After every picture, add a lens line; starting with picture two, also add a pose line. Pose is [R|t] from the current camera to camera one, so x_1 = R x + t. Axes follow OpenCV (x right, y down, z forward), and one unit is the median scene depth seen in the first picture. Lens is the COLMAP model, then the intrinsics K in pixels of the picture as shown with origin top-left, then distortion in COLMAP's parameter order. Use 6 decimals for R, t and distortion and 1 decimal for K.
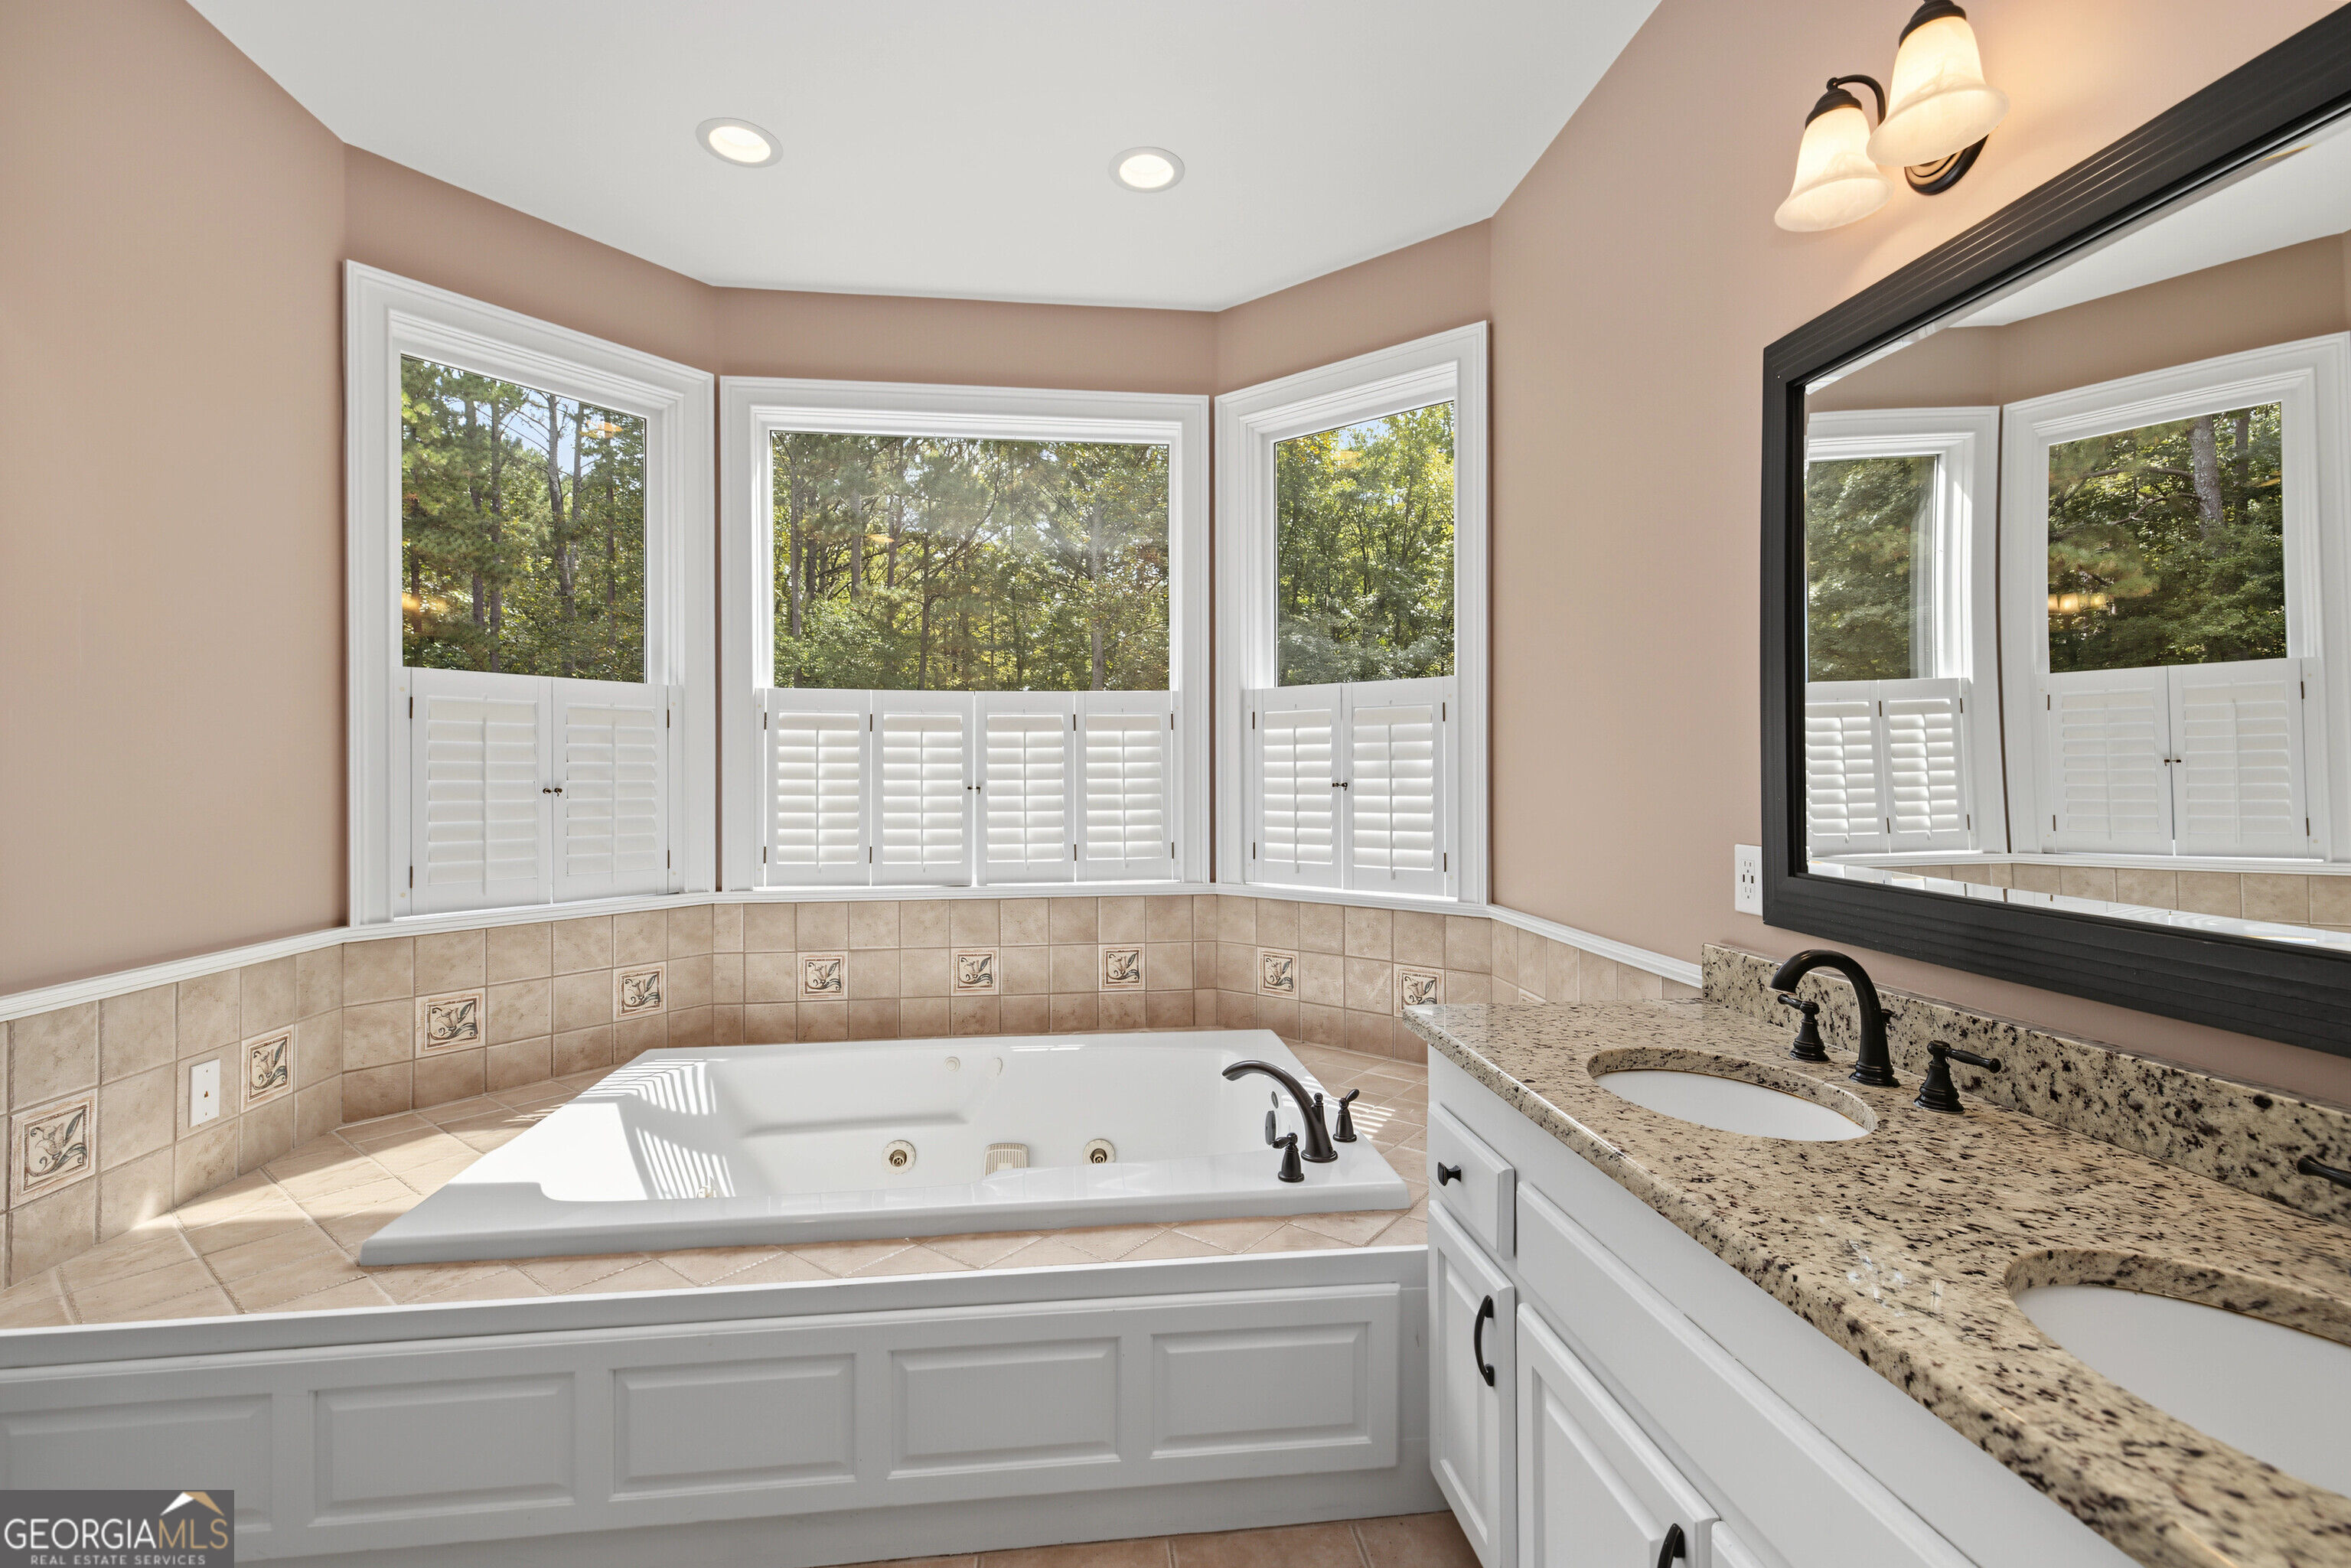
lens RADIAL K [[1007.7, 0, 1173.5], [0, 1007.7, 760.5], [0, 0, 1]] dist [0.013530, -0.000411]
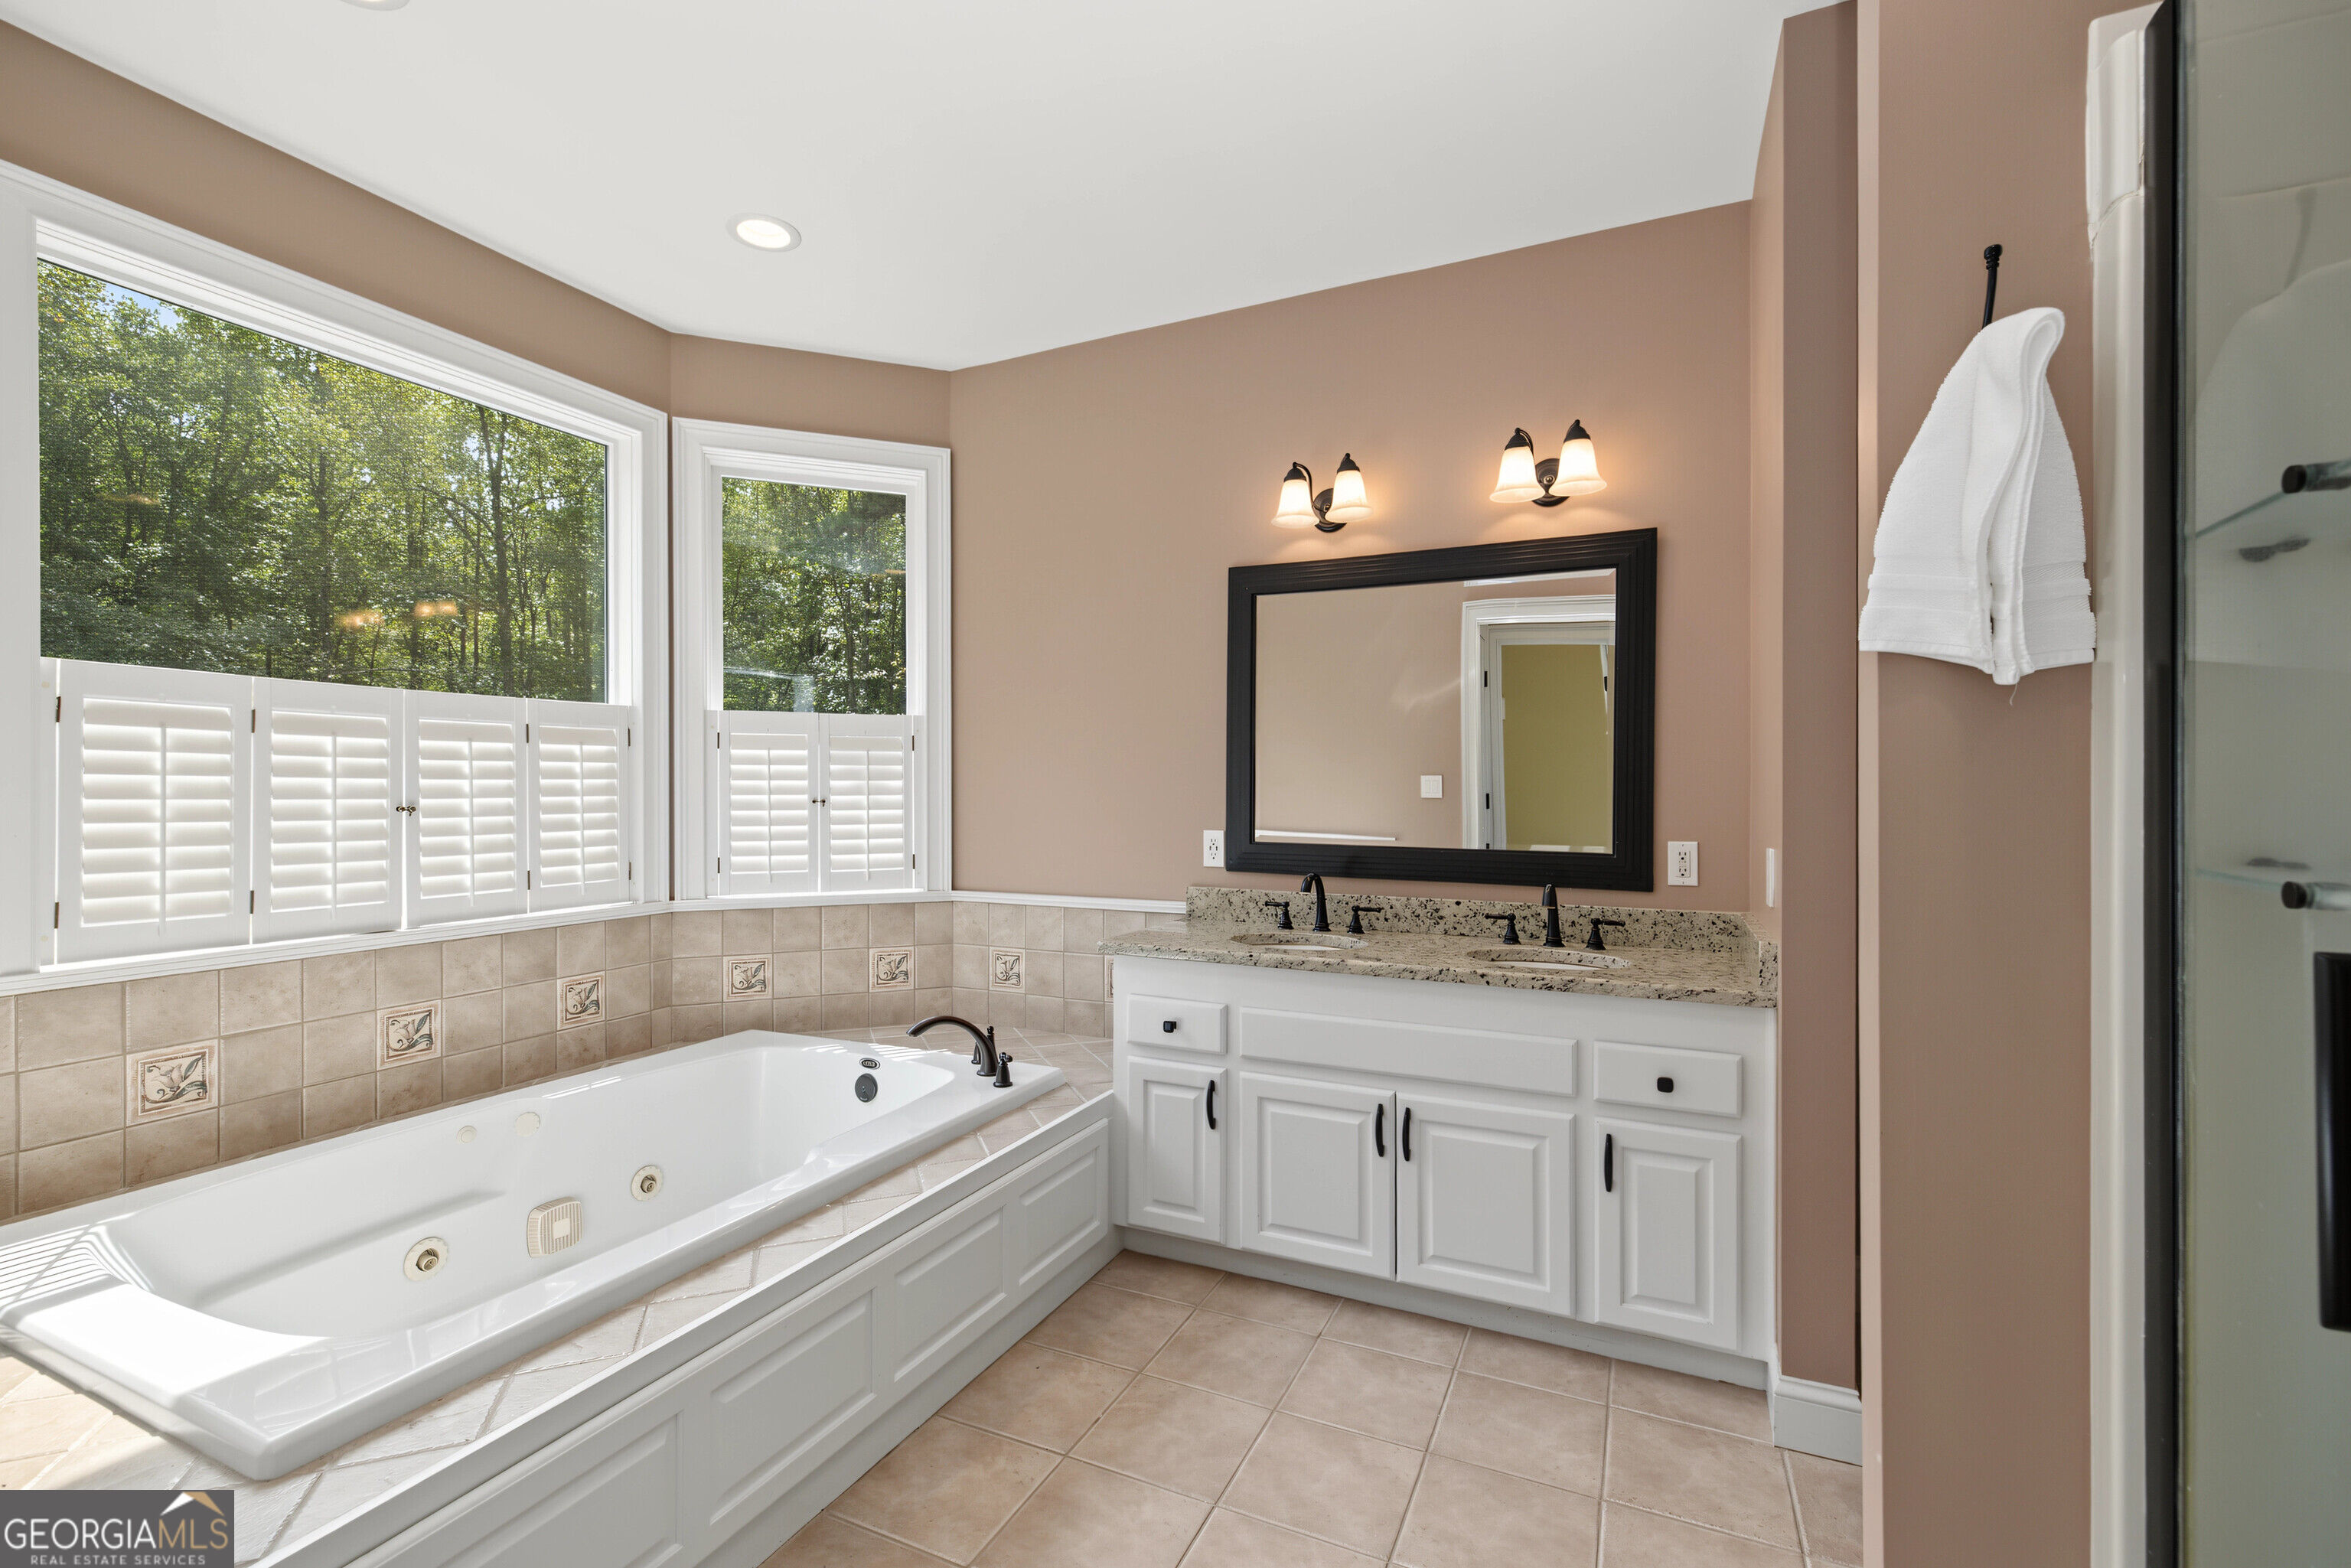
lens RADIAL K [[1010.3, 0, 1171.2], [0, 1010.3, 768.4], [0, 0, 1]] dist [0.001089, -0.000501]
pose [[0.529557, 0.021862, 0.847993, -0.572592], [-0.012057, 0.999761, -0.018245, 0.002336], [-0.848189, -0.000562, 0.529694, 0.047766]]
